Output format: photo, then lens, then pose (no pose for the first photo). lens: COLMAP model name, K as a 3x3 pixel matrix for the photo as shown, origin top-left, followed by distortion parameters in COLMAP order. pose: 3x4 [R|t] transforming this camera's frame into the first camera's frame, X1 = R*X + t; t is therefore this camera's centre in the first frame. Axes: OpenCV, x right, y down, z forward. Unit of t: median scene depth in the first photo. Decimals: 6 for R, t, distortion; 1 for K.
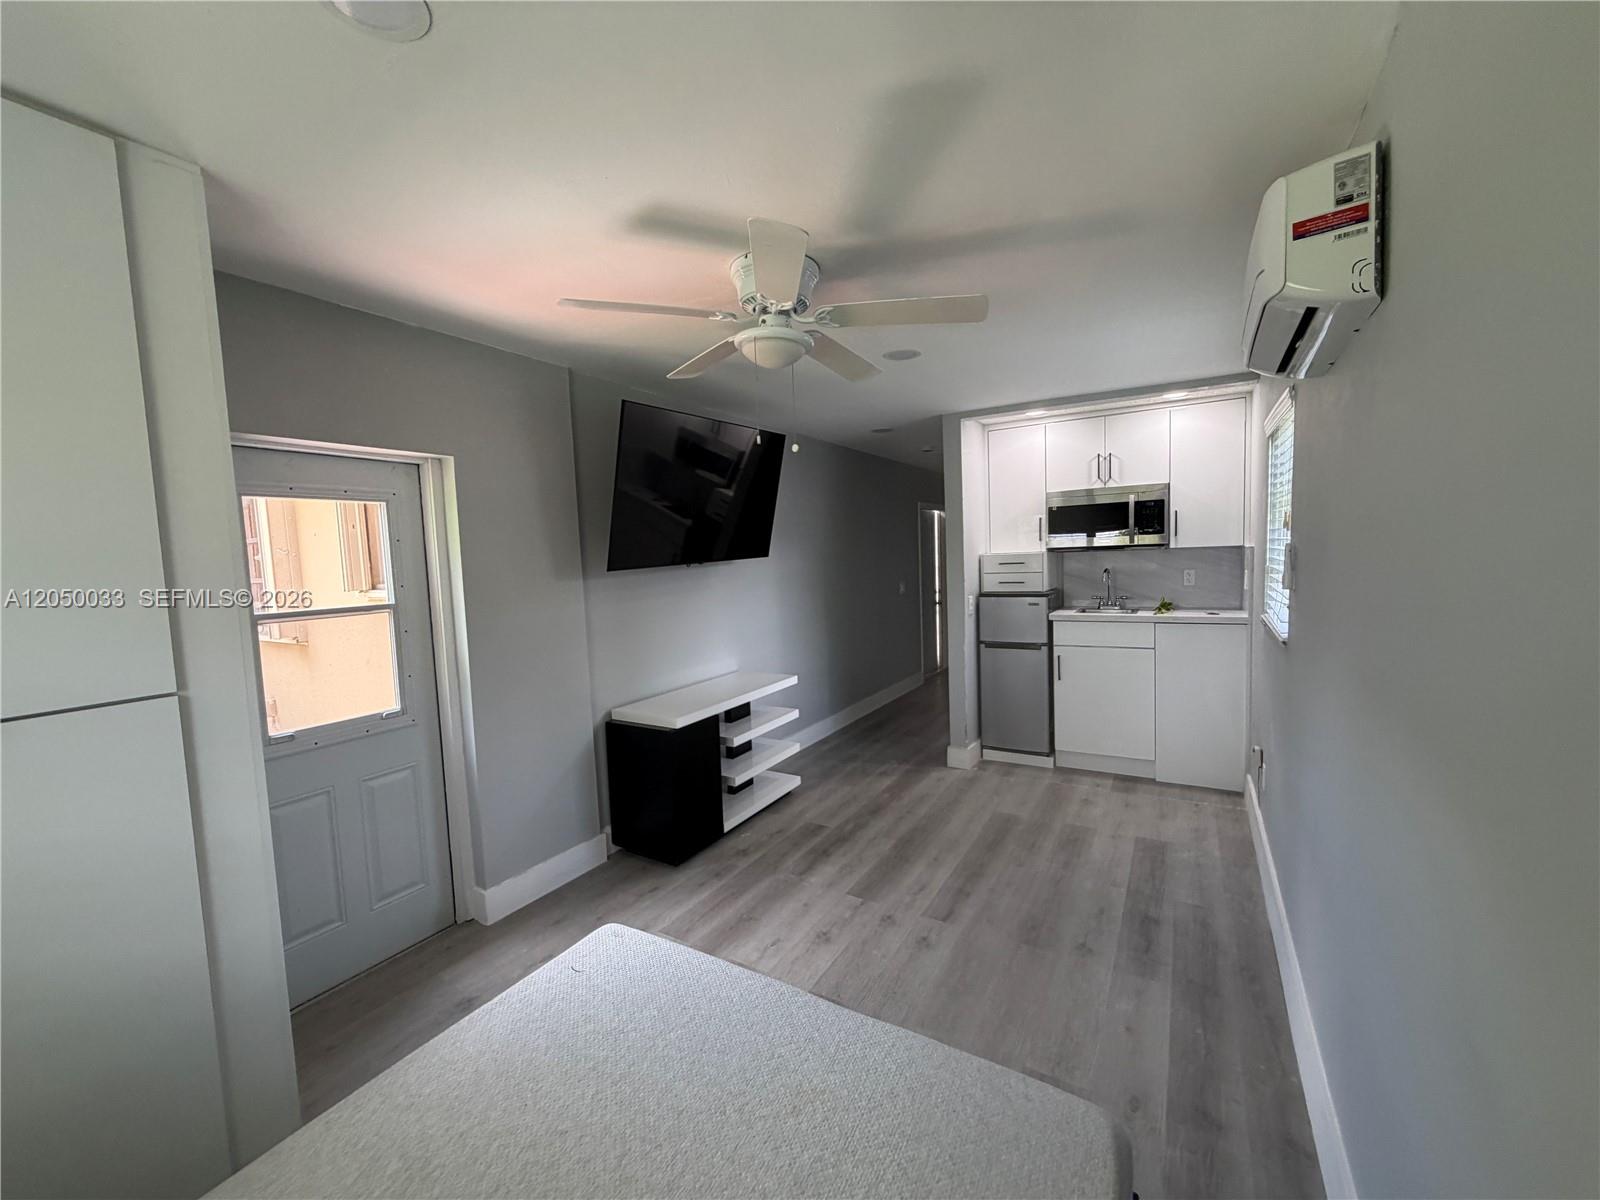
lens RADIAL K [[635.0, 0, 797.1], [0, 635.0, 604.2], [0, 0, 1]] dist [0.001520, -0.000119]
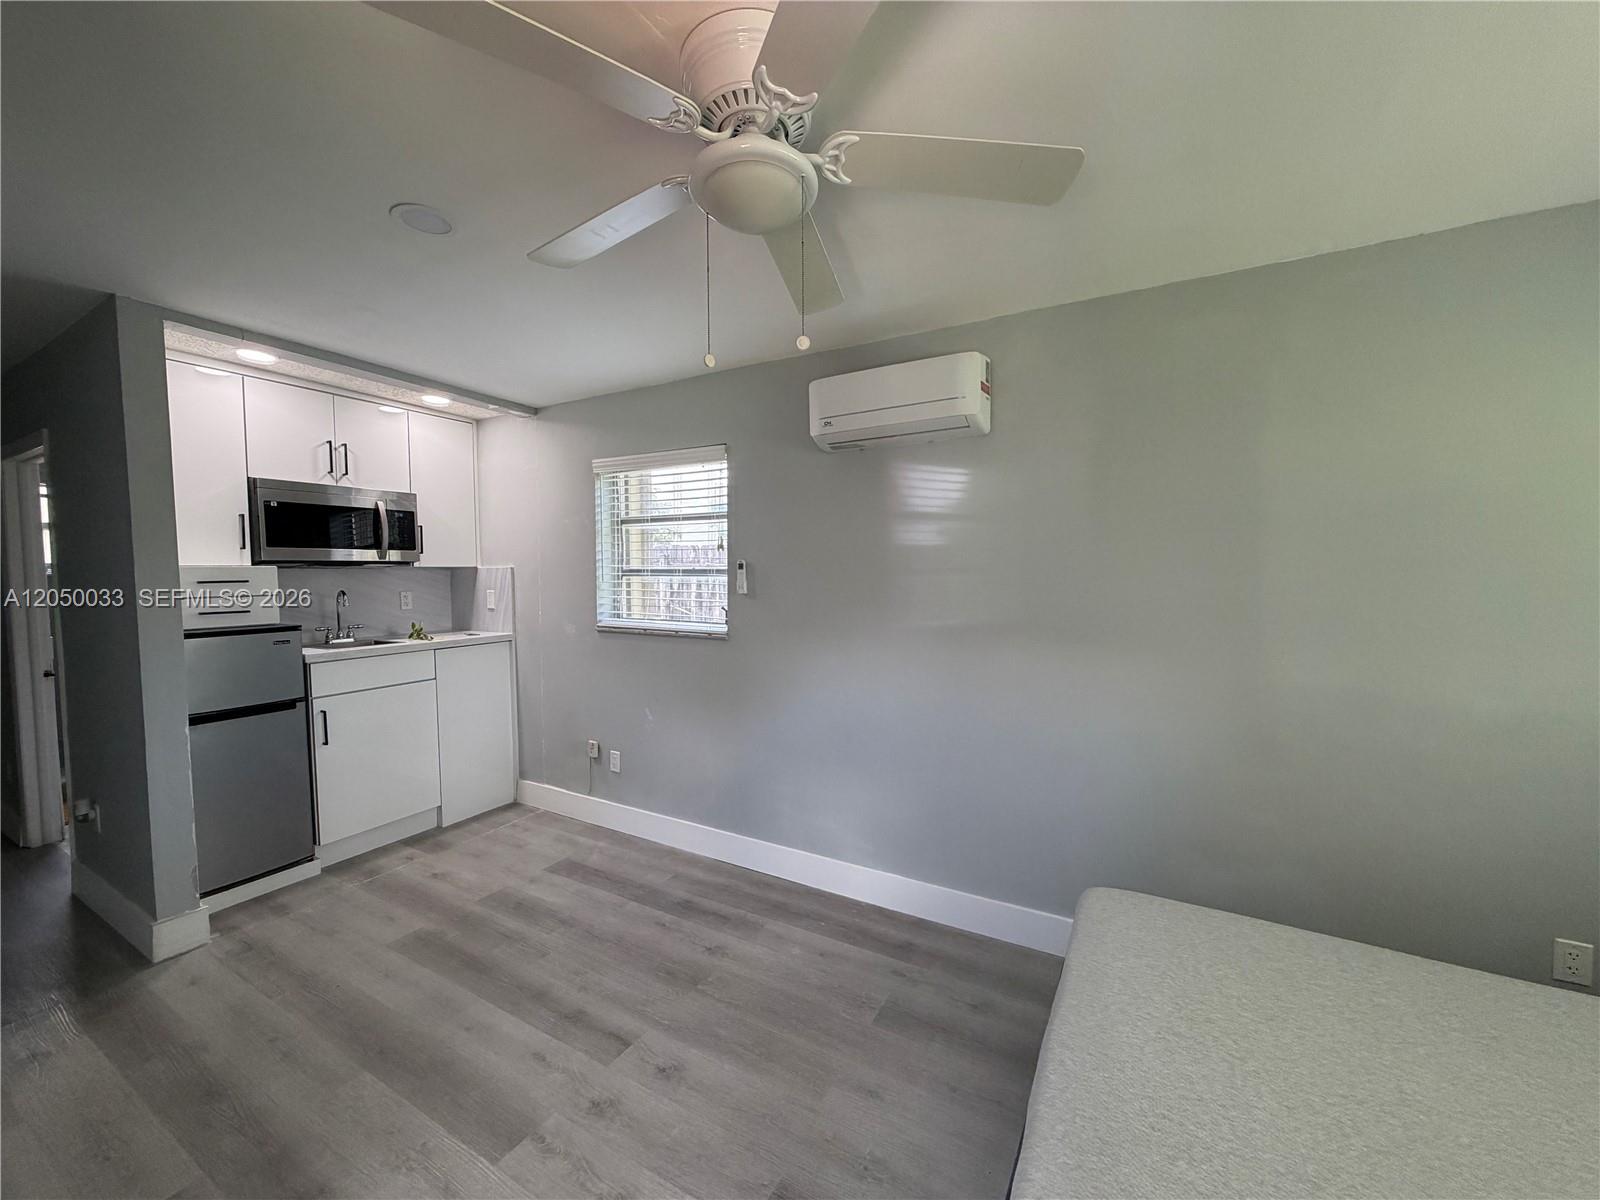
lens RADIAL K [[635.0, 0, 797.1], [0, 635.0, 604.2], [0, 0, 1]] dist [0.001520, -0.000119]
pose [[-0.022366, -0.019383, 0.999562, -0.354006], [0.079991, 0.996572, 0.021115, -0.012786], [-0.996545, 0.080428, -0.020739, 0.537782]]
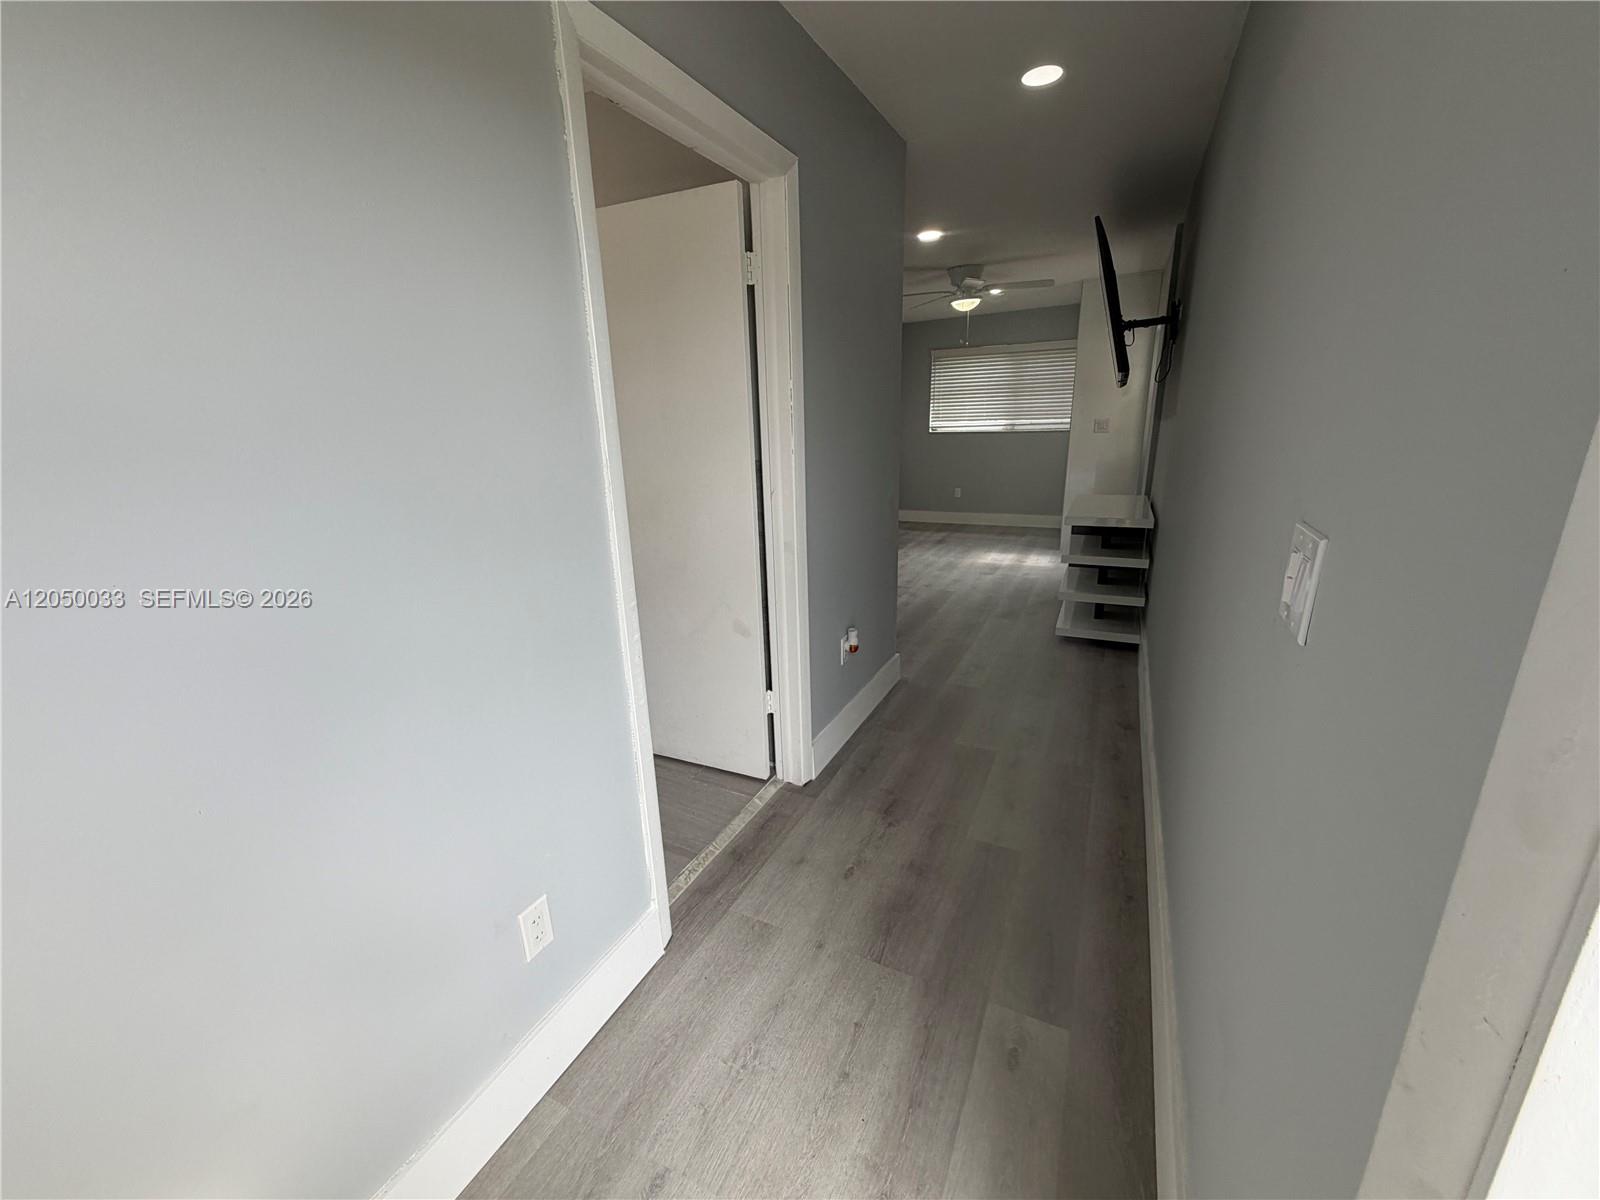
lens RADIAL K [[635.0, 0, 797.1], [0, 635.0, 604.2], [0, 0, 1]] dist [0.001520, -0.000119]
pose [[-0.994693, 0.078358, -0.066681, 0.471090], [0.049399, 0.932202, 0.358551, -0.116027], [0.090256, 0.353354, -0.931125, 1.947737]]
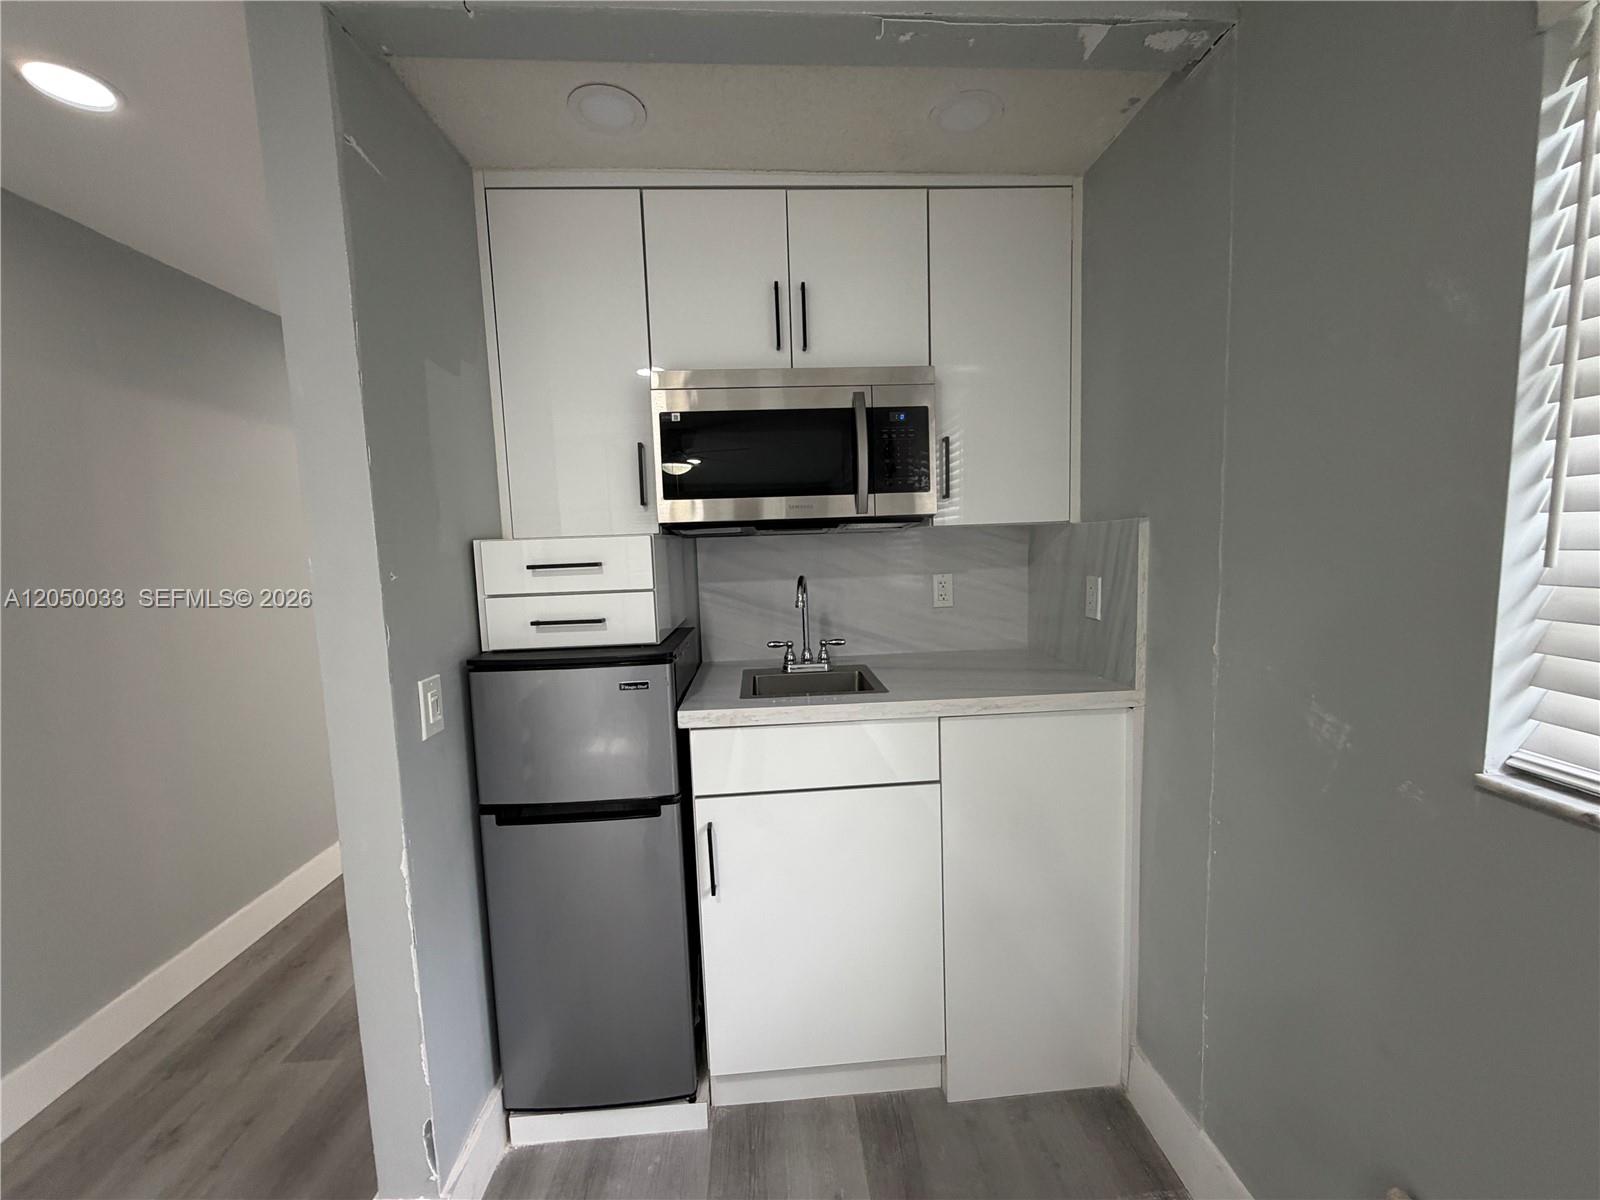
lens RADIAL K [[640.8, 0, 794.1], [0, 640.8, 600.8], [0, 0, 1]] dist [0.000071, 0.000030]
pose [[0.825711, -0.045996, 0.562215, 0.291435], [0.044980, 0.998865, 0.015659, -0.054056], [-0.562298, 0.012358, 0.826843, 0.769267]]
